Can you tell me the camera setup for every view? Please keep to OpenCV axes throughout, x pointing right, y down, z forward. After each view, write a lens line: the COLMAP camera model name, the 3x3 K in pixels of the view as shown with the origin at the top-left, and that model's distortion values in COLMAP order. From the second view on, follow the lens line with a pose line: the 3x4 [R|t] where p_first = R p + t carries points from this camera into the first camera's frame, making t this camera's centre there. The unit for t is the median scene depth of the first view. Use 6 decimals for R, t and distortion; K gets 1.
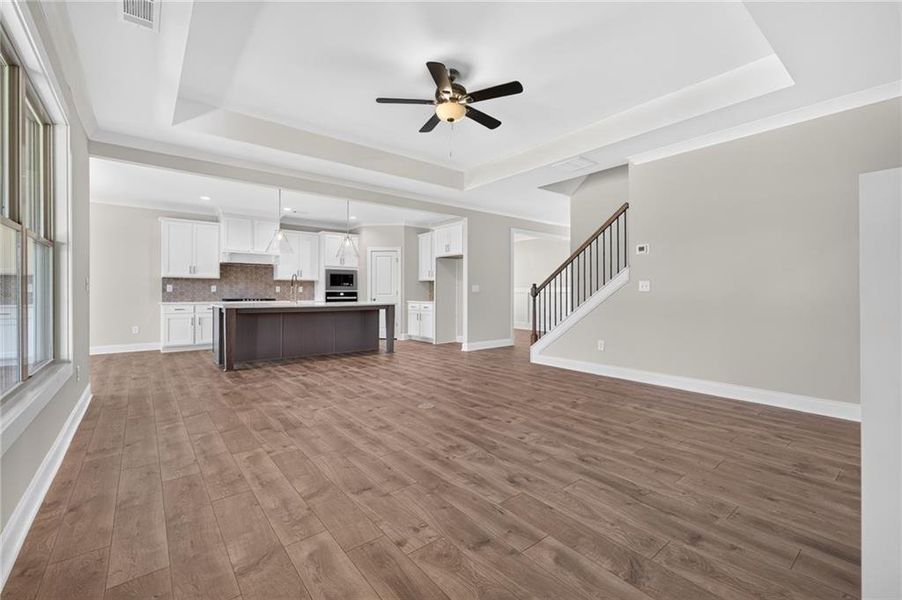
lens RADIAL K [[381.2, 0, 448.6], [0, 381.2, 291.5], [0, 0, 1]] dist [0.007295, -0.001035]
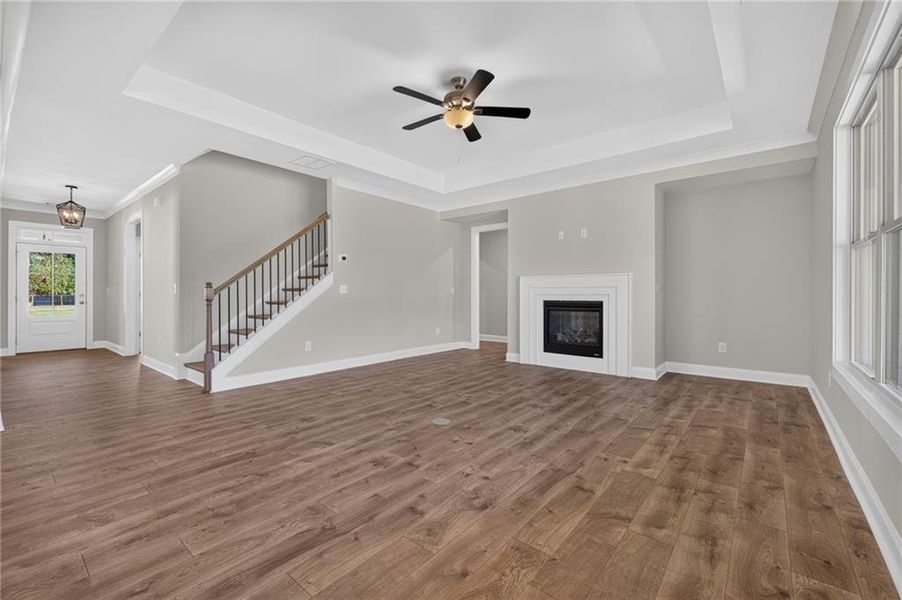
lens RADIAL K [[381.2, 0, 451.9], [0, 381.2, 297.1], [0, 0, 1]] dist [0.007295, -0.001035]
pose [[-0.204947, -0.006315, 0.978753, -0.460565], [-0.003690, 0.999977, 0.005679, 0.001856], [-0.978766, -0.002447, -0.204965, 0.569335]]
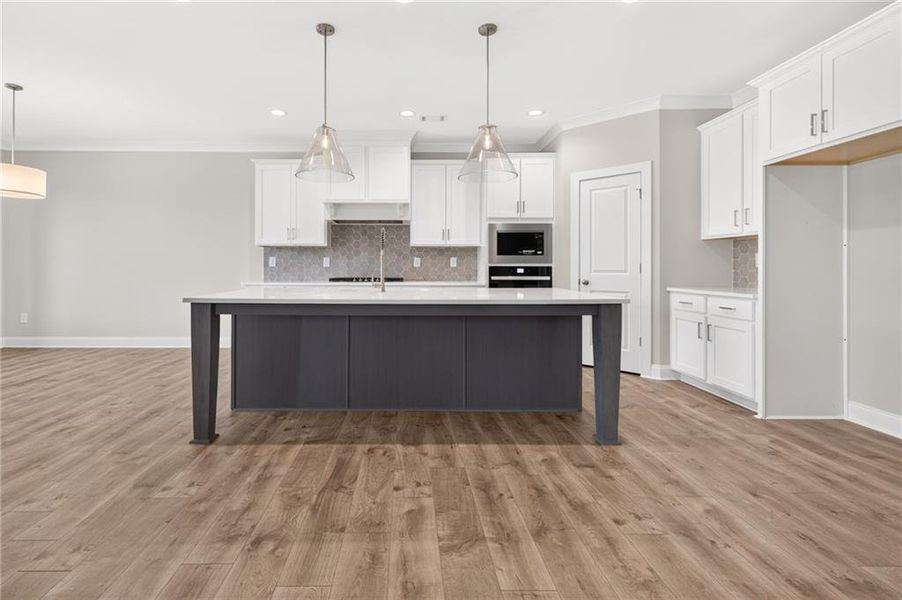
lens RADIAL K [[419.6, 0, 408.2], [0, 419.6, 266.5], [0, 0, 1]] dist [0.004789, -0.001184]
pose [[0.781046, -0.002534, -0.624468, -0.051887], [0.002301, 0.999997, -0.001180, 0.001783], [0.624469, -0.000515, 0.781050, 0.553643]]
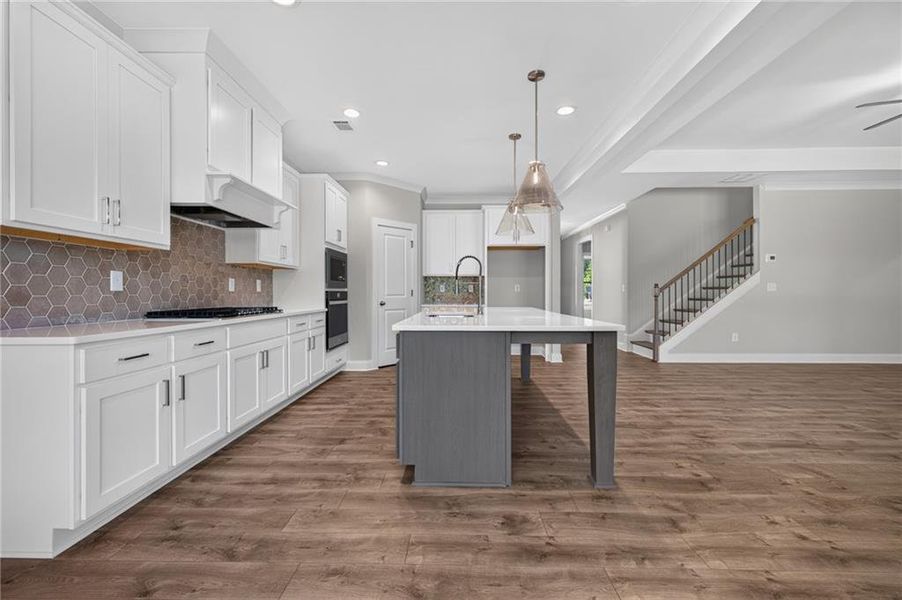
lens RADIAL K [[381.2, 0, 449.6], [0, 381.2, 292.0], [0, 0, 1]] dist [0.007295, -0.001035]
pose [[0.641374, -0.000918, 0.767228, -0.722973], [-0.002143, 0.999993, 0.002989, 0.000413], [-0.767225, -0.003561, 0.641368, 0.627547]]
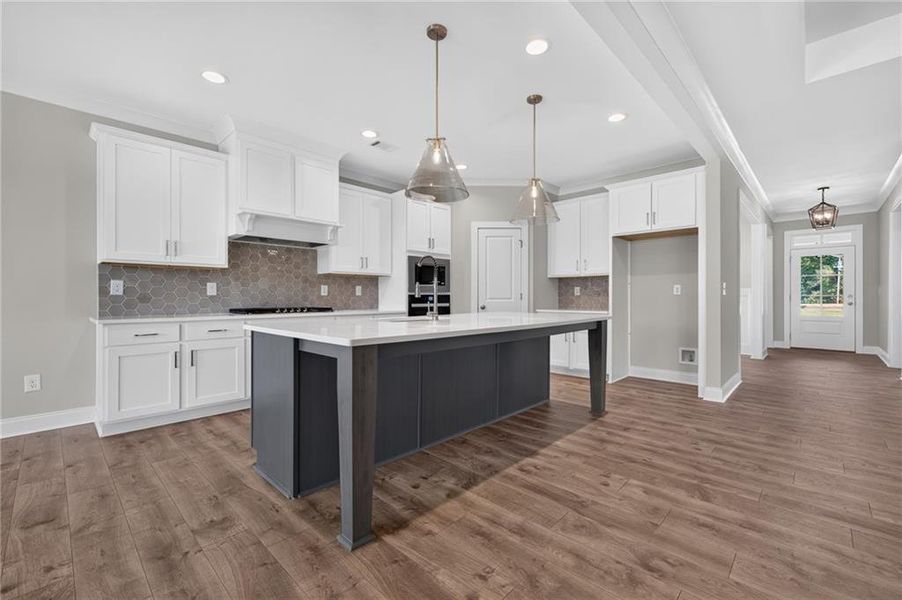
lens RADIAL K [[381.2, 0, 453.9], [0, 381.2, 295.2], [0, 0, 1]] dist [0.007295, -0.001035]
pose [[0.991135, -0.002369, 0.132839, -0.388442], [0.002520, 0.999996, -0.000969, 0.002607], [-0.132836, 0.001295, 0.991137, 0.488719]]
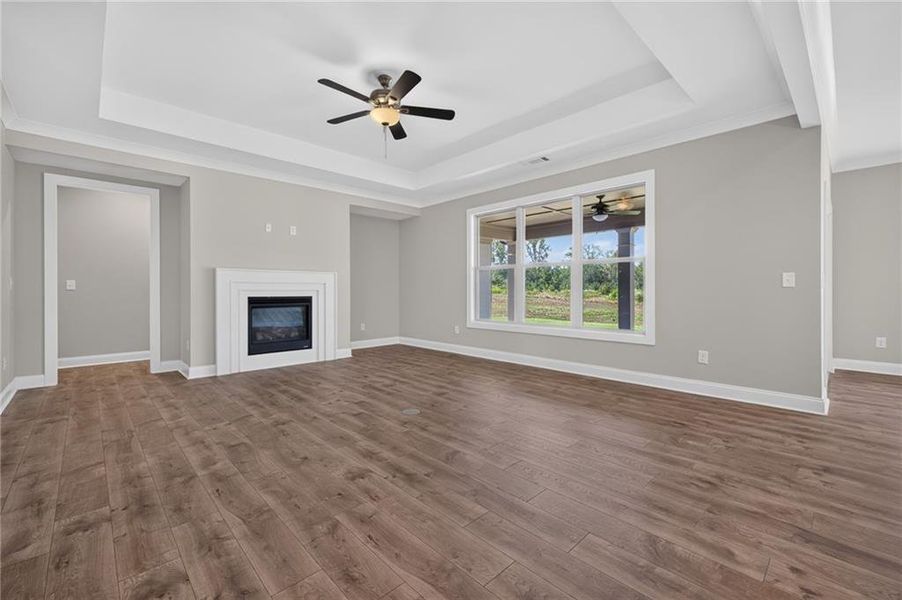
lens RADIAL K [[381.2, 0, 451.6], [0, 381.2, 292.7], [0, 0, 1]] dist [0.007295, -0.001035]
pose [[-0.995858, 0.003244, -0.090863, -0.036201], [0.003062, 0.999993, 0.002140, 0.003883], [0.090869, 0.001853, -0.995861, 0.950465]]
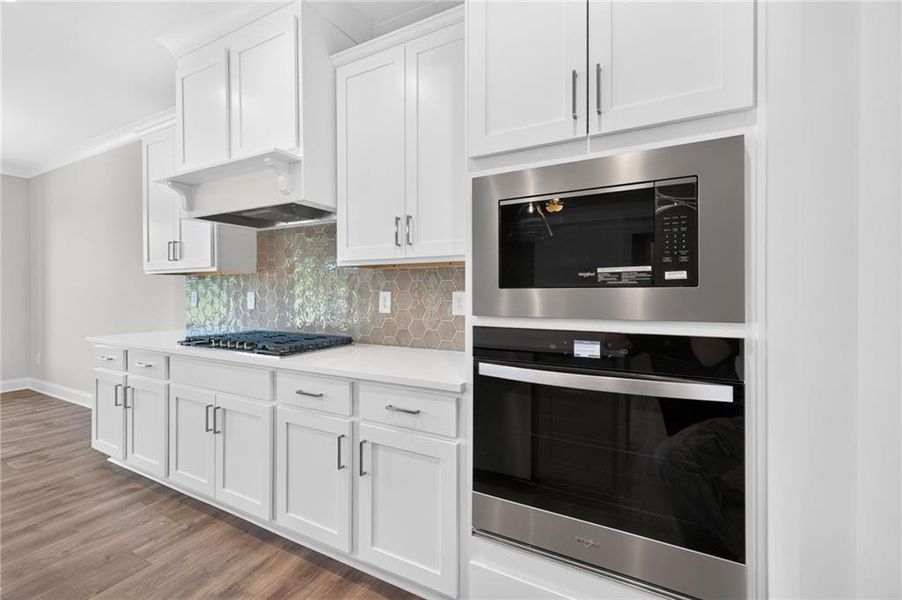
lens RADIAL K [[381.2, 0, 448.0], [0, 381.2, 296.7], [0, 0, 1]] dist [0.007295, -0.001035]
pose [[0.409130, 0.011271, -0.912406, -0.217807], [0.006771, 0.999859, 0.015388, -0.016088], [0.912451, -0.012474, 0.408996, 1.087798]]
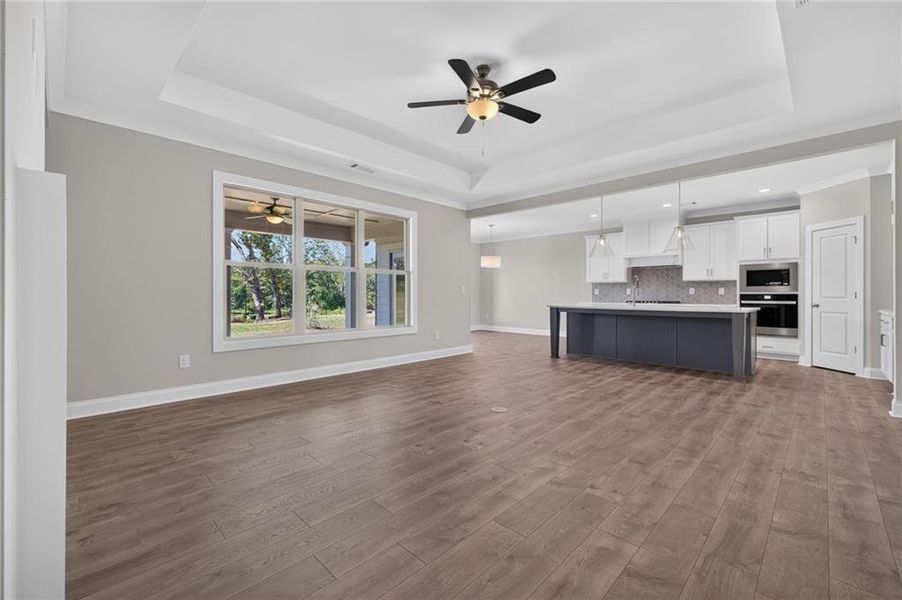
lens RADIAL K [[381.2, 0, 448.7], [0, 381.2, 293.2], [0, 0, 1]] dist [0.007295, -0.001035]
pose [[0.124644, -0.005327, -0.992187, 0.444258], [0.002183, 0.999985, -0.005095, 0.002105], [0.992199, -0.001530, 0.124654, 0.367487]]
